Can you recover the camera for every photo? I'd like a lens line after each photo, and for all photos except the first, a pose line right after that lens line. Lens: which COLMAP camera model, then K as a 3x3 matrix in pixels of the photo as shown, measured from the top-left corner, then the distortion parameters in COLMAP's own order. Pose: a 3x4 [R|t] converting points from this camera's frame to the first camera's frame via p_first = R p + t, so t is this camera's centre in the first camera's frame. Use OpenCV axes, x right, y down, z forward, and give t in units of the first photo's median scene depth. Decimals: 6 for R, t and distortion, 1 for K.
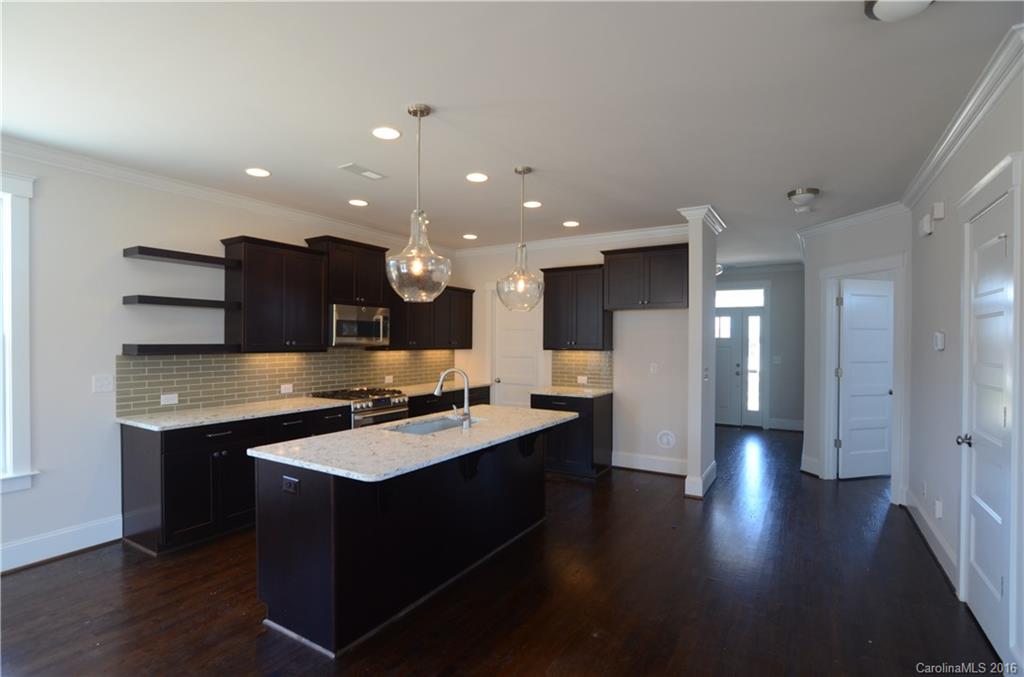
lens RADIAL K [[489.8, 0, 508.9], [0, 489.8, 339.5], [0, 0, 1]] dist [-0.014316, 0.001926]
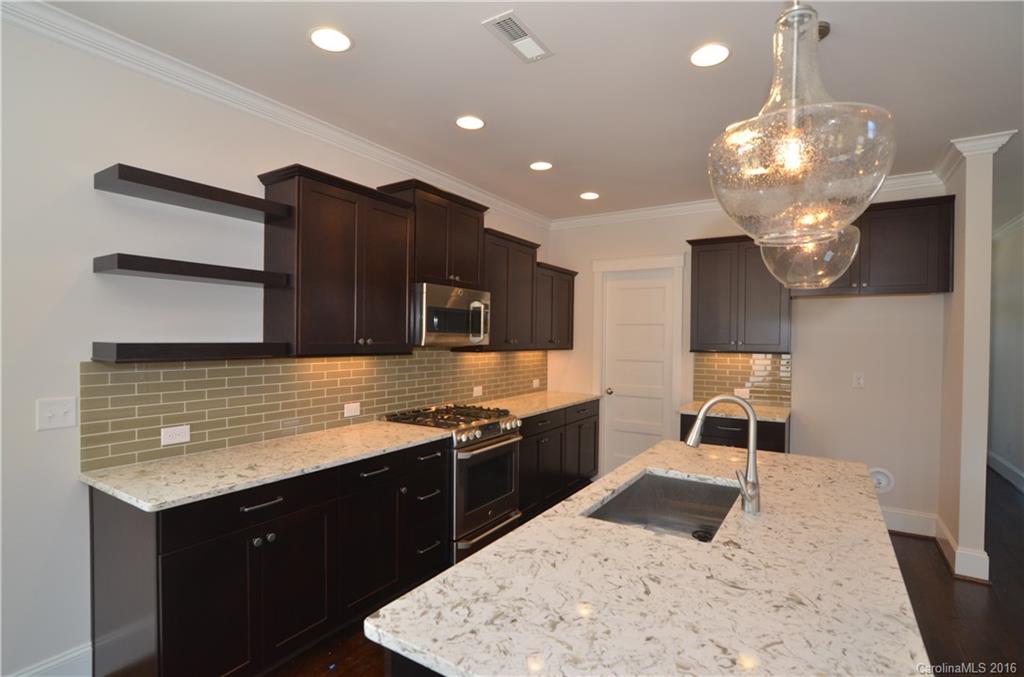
lens RADIAL K [[489.8, 0, 514.7], [0, 489.8, 341.5], [0, 0, 1]] dist [-0.014316, 0.001926]
pose [[0.999911, 0.006217, -0.011806, -0.231666], [-0.006106, 0.999937, 0.009390, 0.000102], [0.011863, -0.009317, 0.999886, 0.344993]]
